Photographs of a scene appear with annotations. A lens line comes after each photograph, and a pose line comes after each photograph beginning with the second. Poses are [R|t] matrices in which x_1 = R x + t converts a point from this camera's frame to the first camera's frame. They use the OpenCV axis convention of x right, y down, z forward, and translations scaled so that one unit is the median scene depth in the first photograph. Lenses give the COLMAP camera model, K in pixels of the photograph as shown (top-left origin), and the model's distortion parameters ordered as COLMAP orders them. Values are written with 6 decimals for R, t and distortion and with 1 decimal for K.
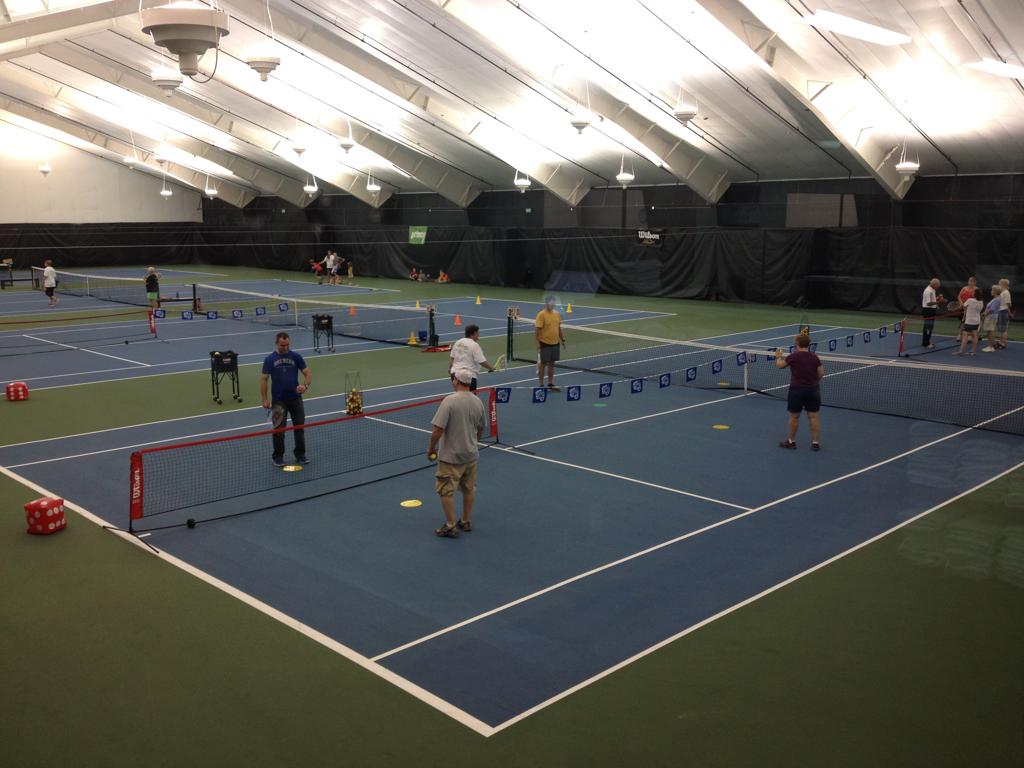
lens RADIAL K [[959.1, 0, 504.7], [0, 959.1, 390.3], [0, 0, 1]] dist [0.051716, 0.000000]
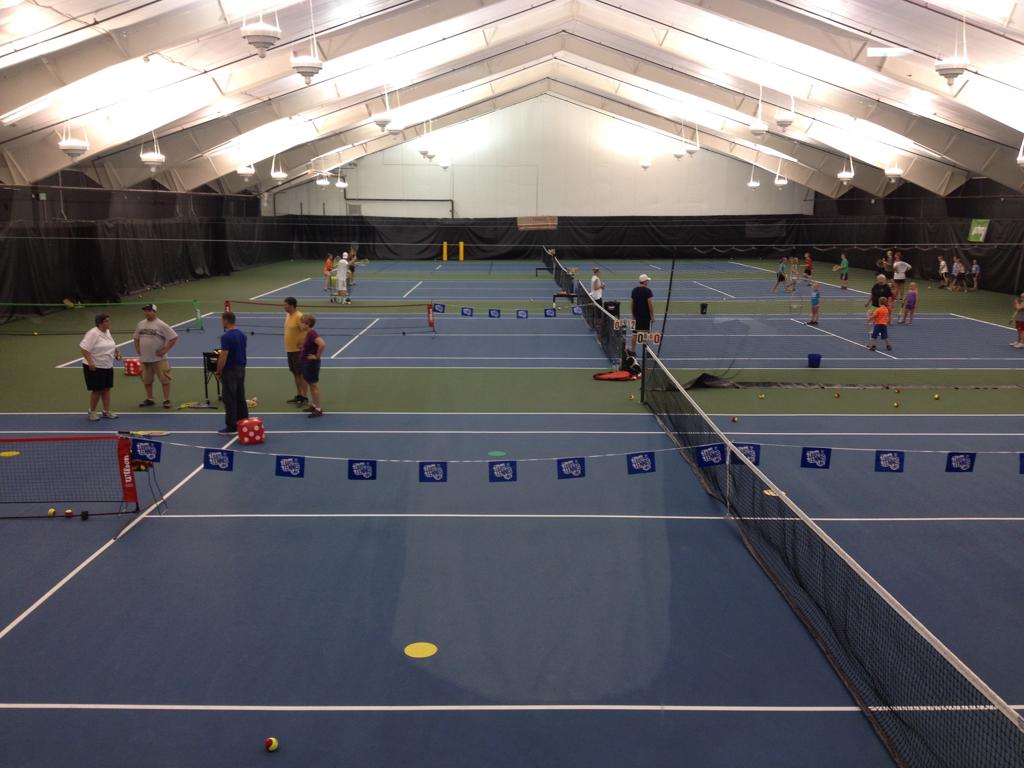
lens RADIAL K [[959.1, 0, 506.0], [0, 959.1, 392.5], [0, 0, 1]] dist [0.051716, 0.000000]
pose [[0.715941, 0.133848, -0.685210, 0.355244], [-0.126834, 0.990054, 0.060873, -0.057911], [0.686543, 0.043327, 0.725797, 0.316572]]
